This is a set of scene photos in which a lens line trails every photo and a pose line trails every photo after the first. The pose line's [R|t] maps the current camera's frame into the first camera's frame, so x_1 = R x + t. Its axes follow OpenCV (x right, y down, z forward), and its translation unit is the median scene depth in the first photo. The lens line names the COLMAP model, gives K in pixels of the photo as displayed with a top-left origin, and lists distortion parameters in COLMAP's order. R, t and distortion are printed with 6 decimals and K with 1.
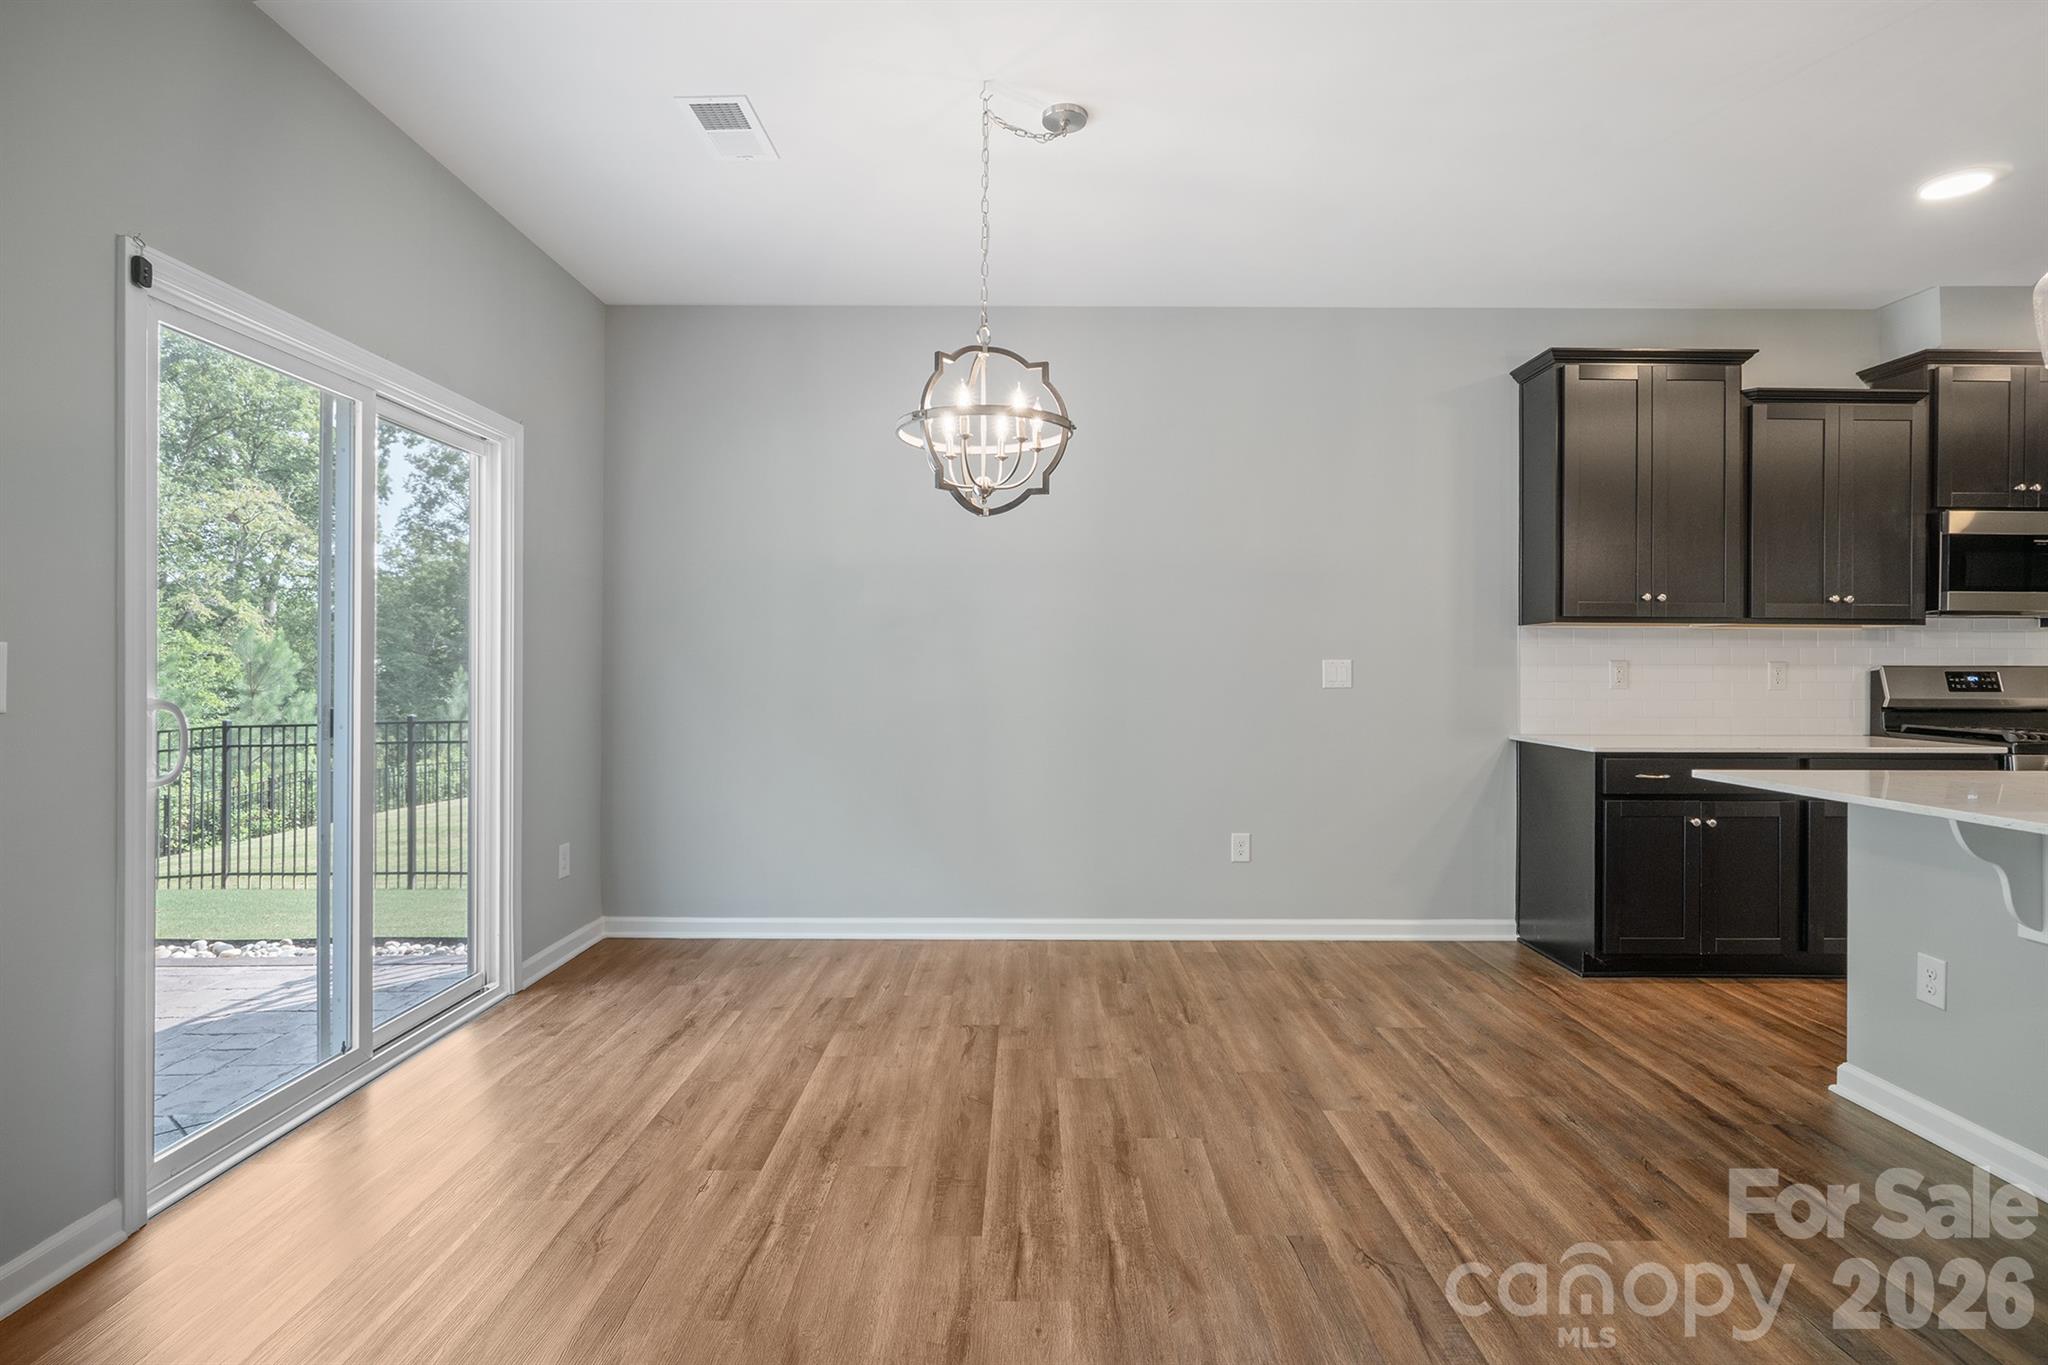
lens RADIAL K [[999.1, 0, 1028.5], [0, 999.1, 668.7], [0, 0, 1]] dist [-0.004990, -0.000296]
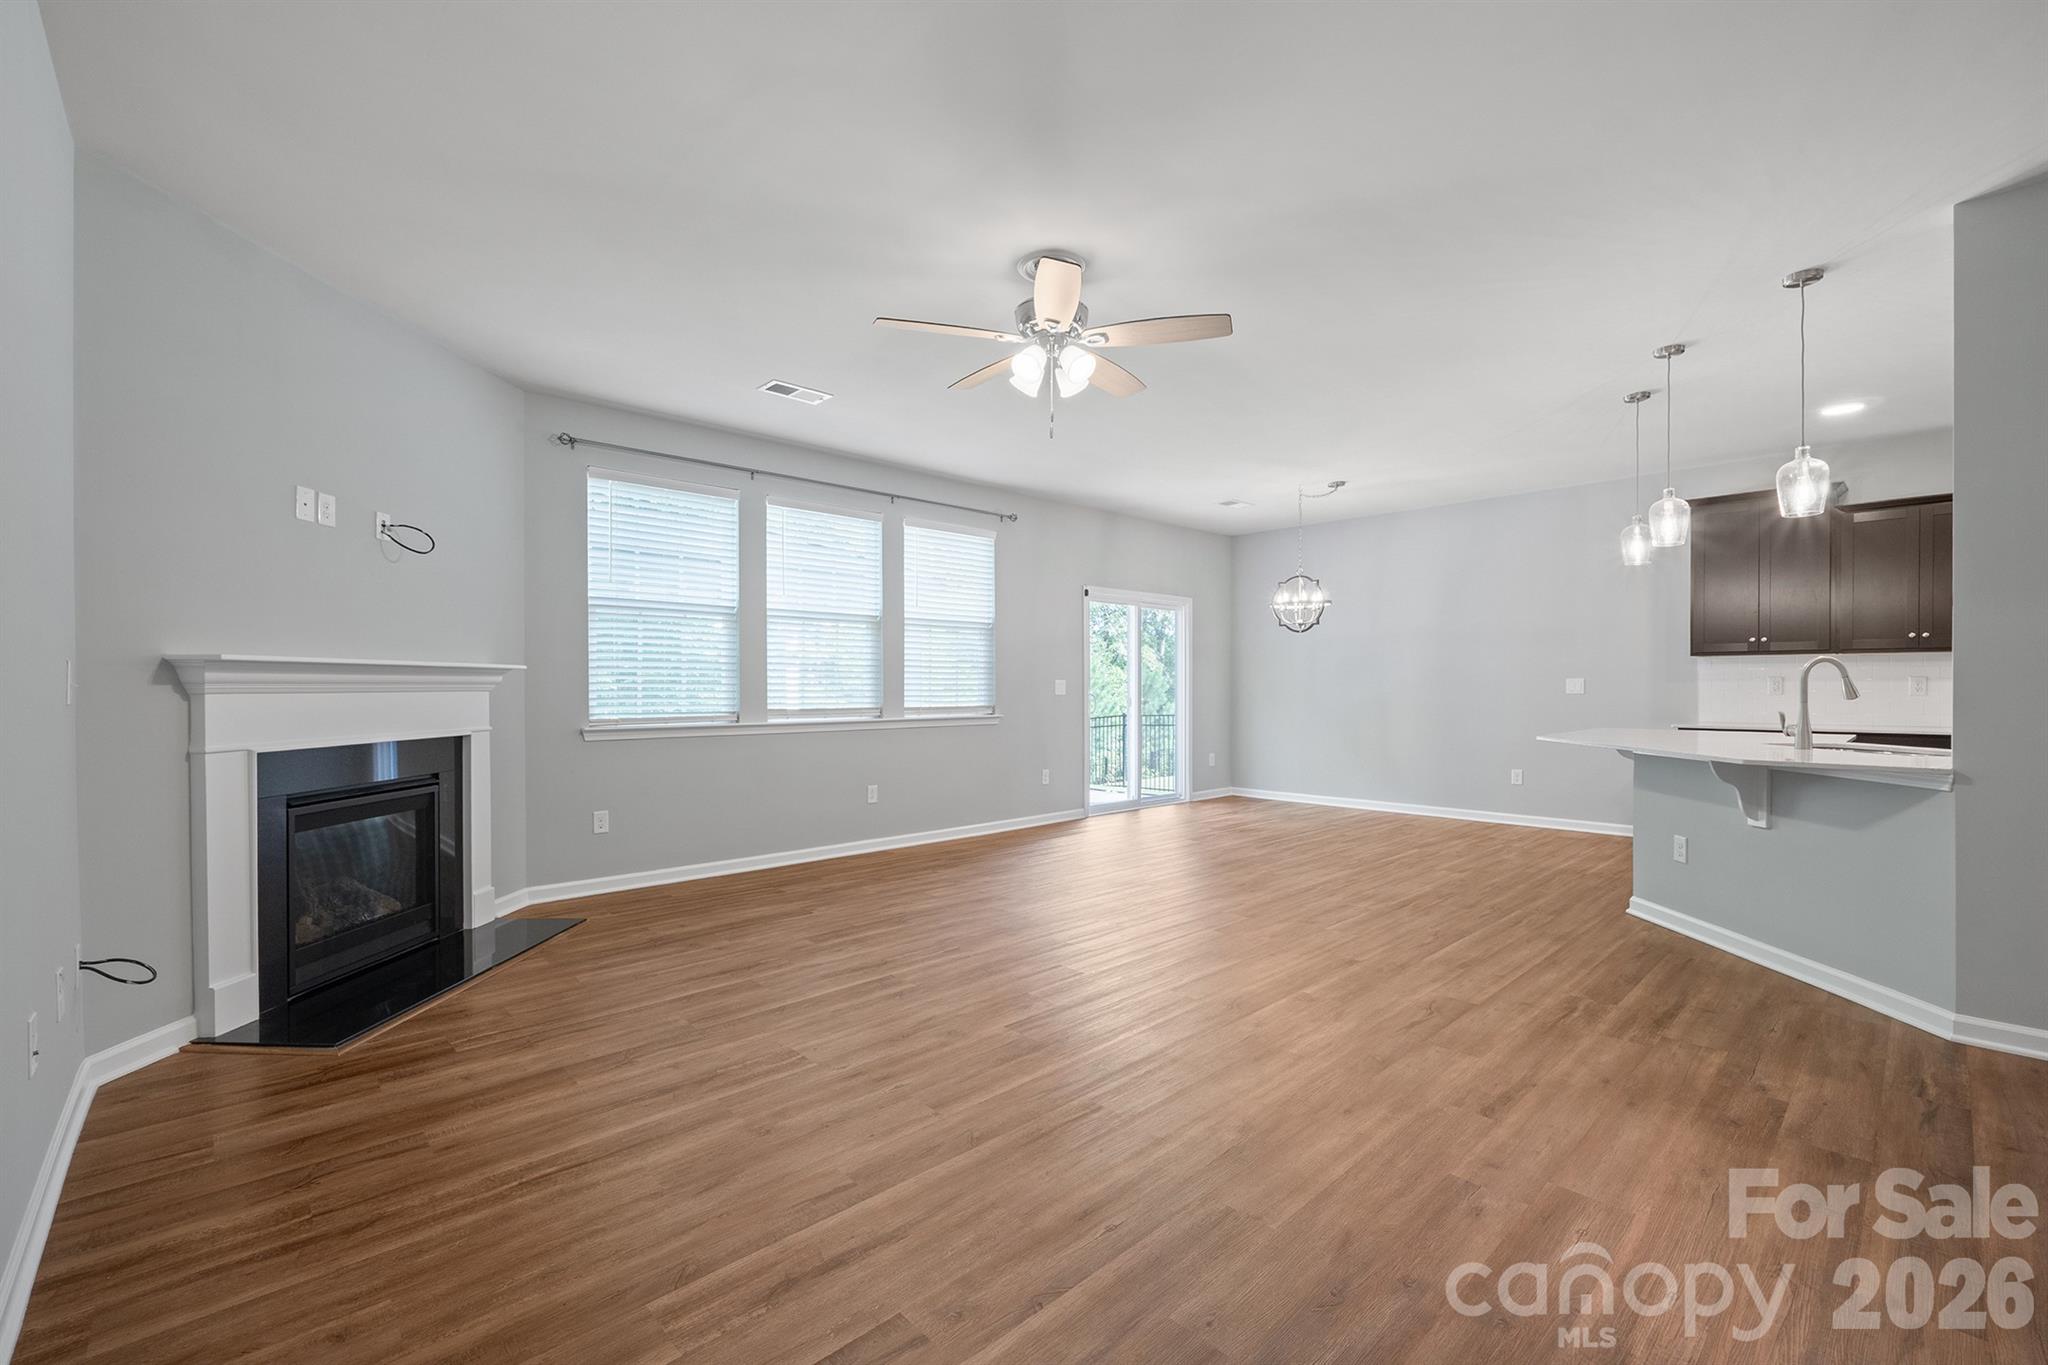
lens RADIAL K [[864.4, 0, 1027.1], [0, 864.4, 667.6], [0, 0, 1]] dist [-0.007872, -0.000177]
pose [[0.688636, -0.021229, -0.724796, 1.060891], [0.004138, 0.999670, -0.025349, 0.008773], [0.725096, 0.014457, 0.688497, -1.135253]]
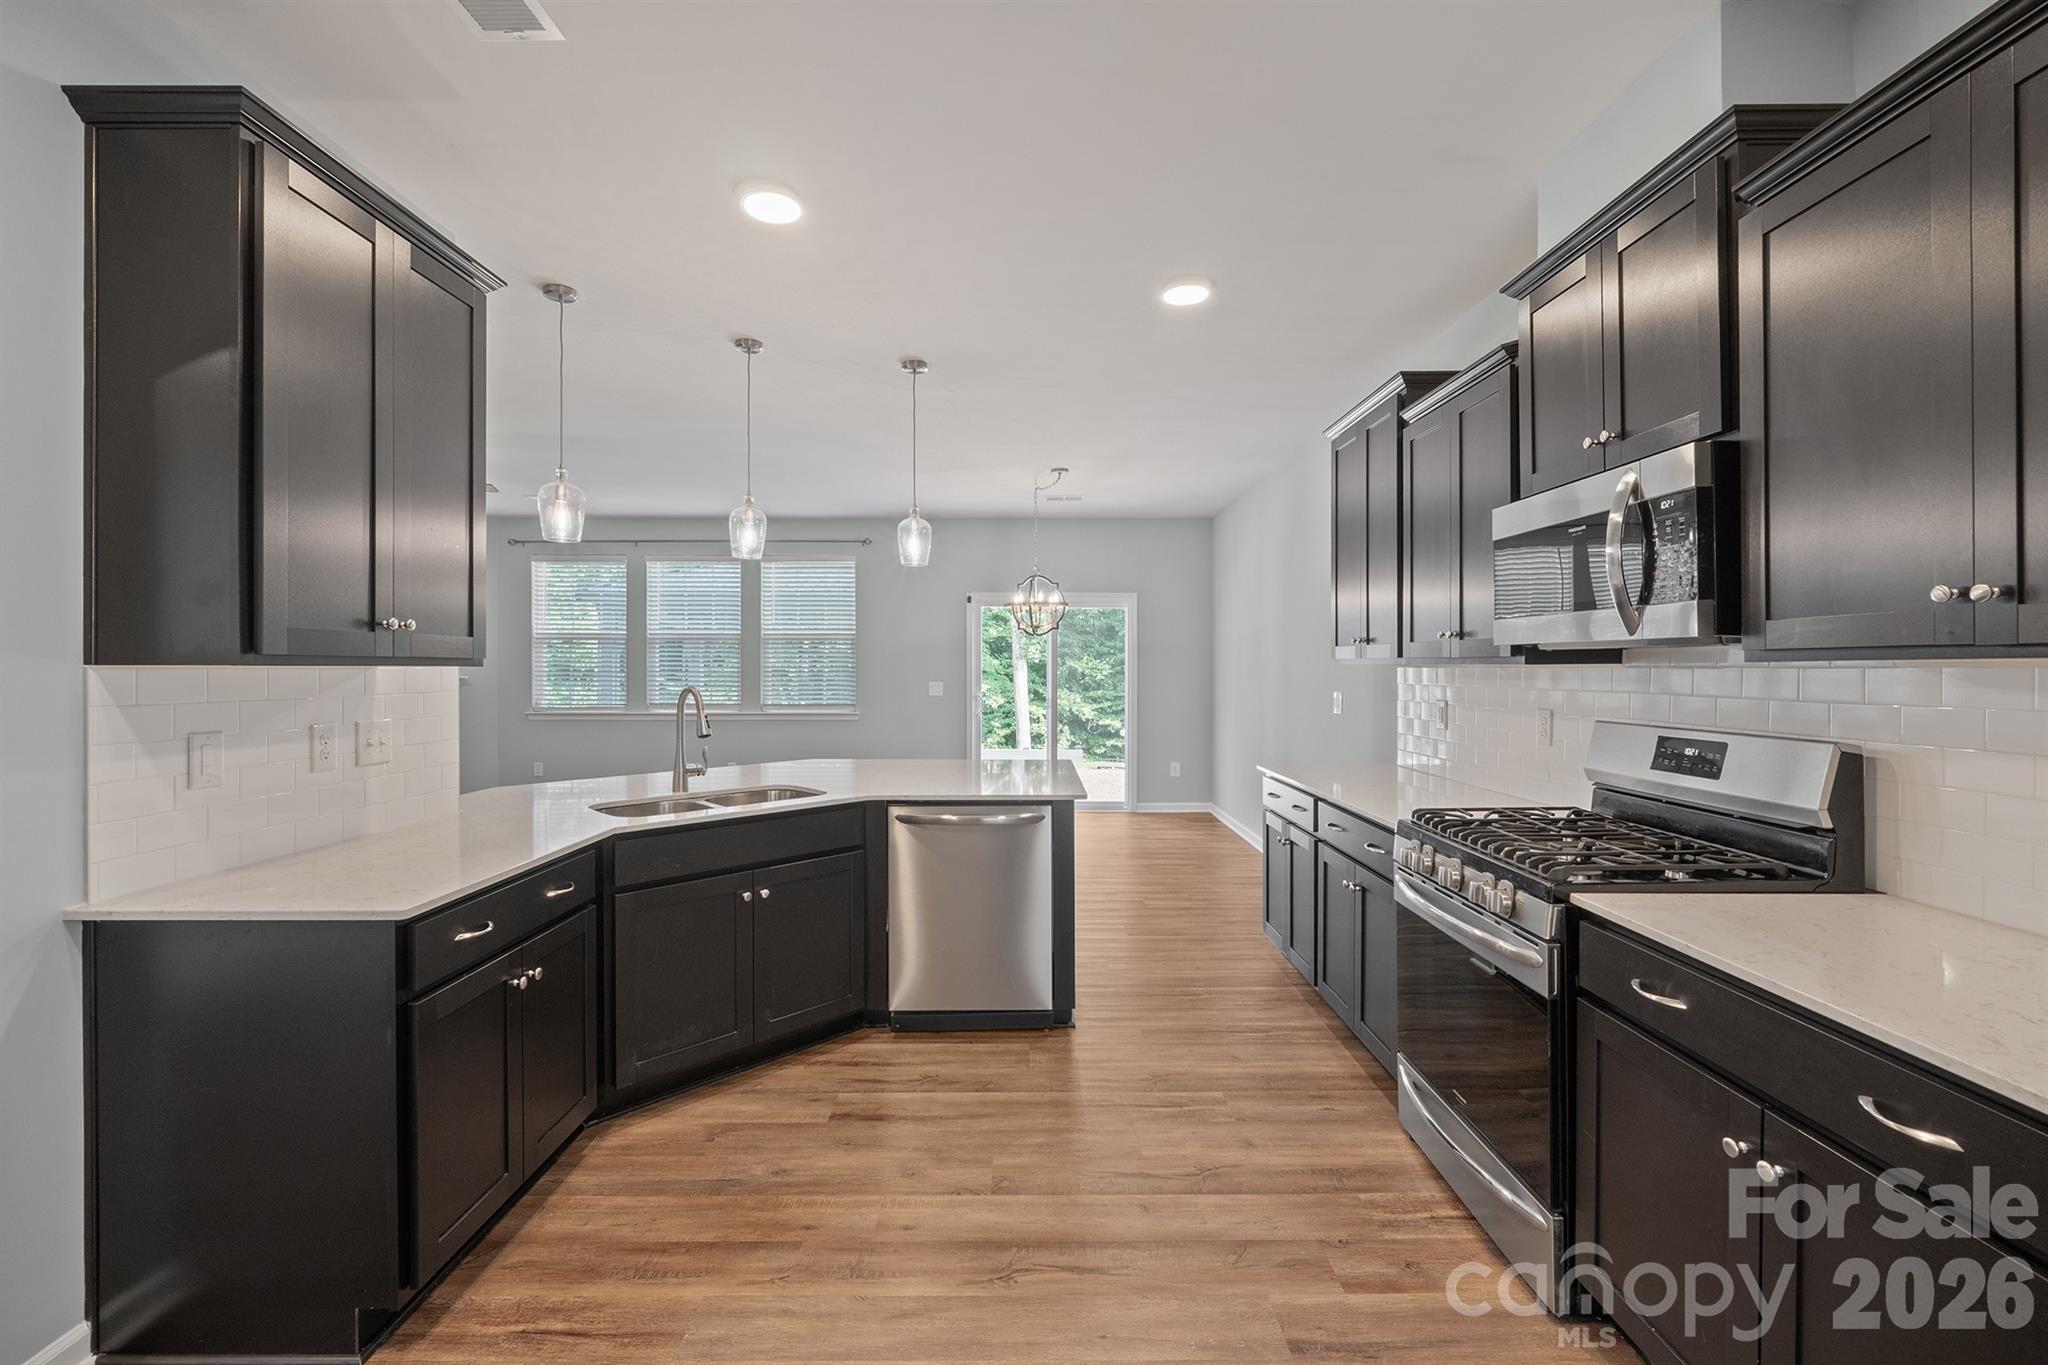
lens RADIAL K [[855.8, 0, 1031.9], [0, 855.8, 673.9], [0, 0, 1]] dist [-0.009228, 0.000397]
pose [[0.005594, 0.003800, -0.999977, 1.965611], [0.002213, 0.999990, 0.003813, -0.051721], [0.999982, -0.002234, 0.005586, 0.833058]]
